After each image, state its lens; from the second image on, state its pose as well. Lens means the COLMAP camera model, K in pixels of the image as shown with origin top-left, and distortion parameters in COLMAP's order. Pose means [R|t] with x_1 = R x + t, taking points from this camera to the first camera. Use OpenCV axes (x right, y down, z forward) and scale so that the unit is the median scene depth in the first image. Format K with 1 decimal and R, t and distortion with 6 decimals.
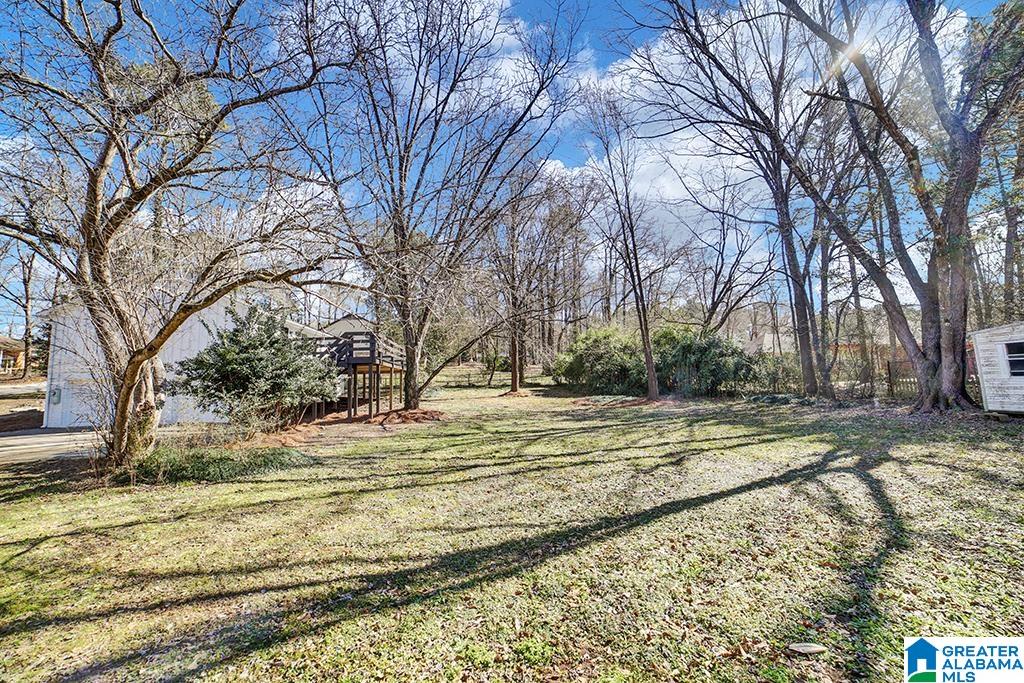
lens RADIAL K [[410.9, 0, 505.5], [0, 410.9, 340.4], [0, 0, 1]] dist [-0.104657, 0.034418]
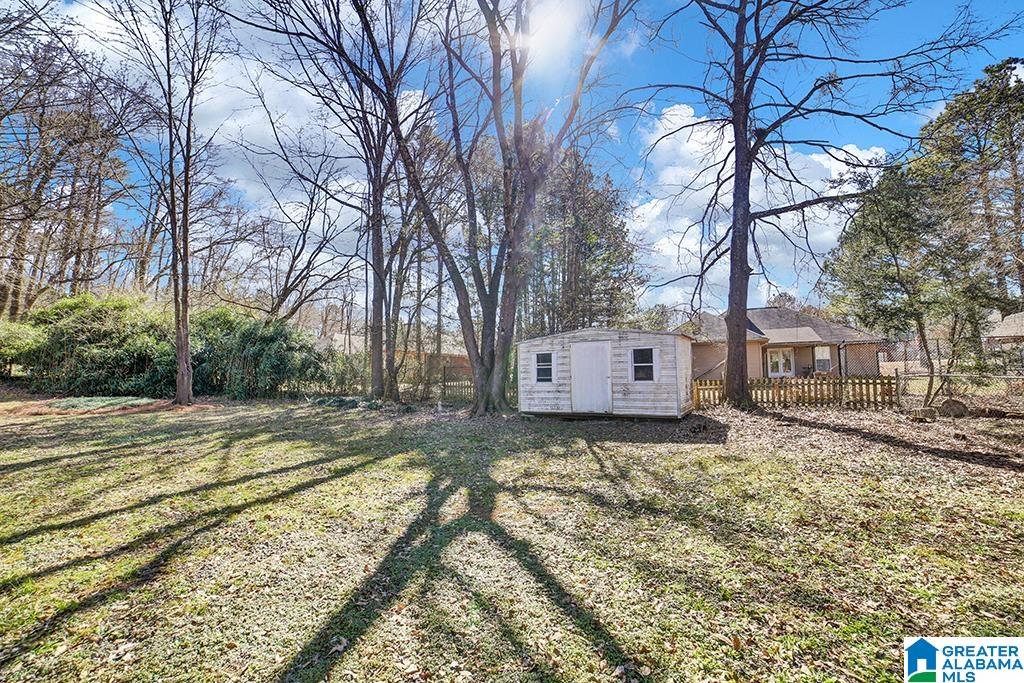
lens RADIAL K [[410.9, 0, 505.5], [0, 410.9, 340.4], [0, 0, 1]] dist [-0.104657, 0.034418]
pose [[0.543431, 0.097875, 0.833729, 0.112315], [-0.099167, 0.993710, -0.052018, 0.021527], [-0.833576, -0.054410, 0.549719, 0.198677]]
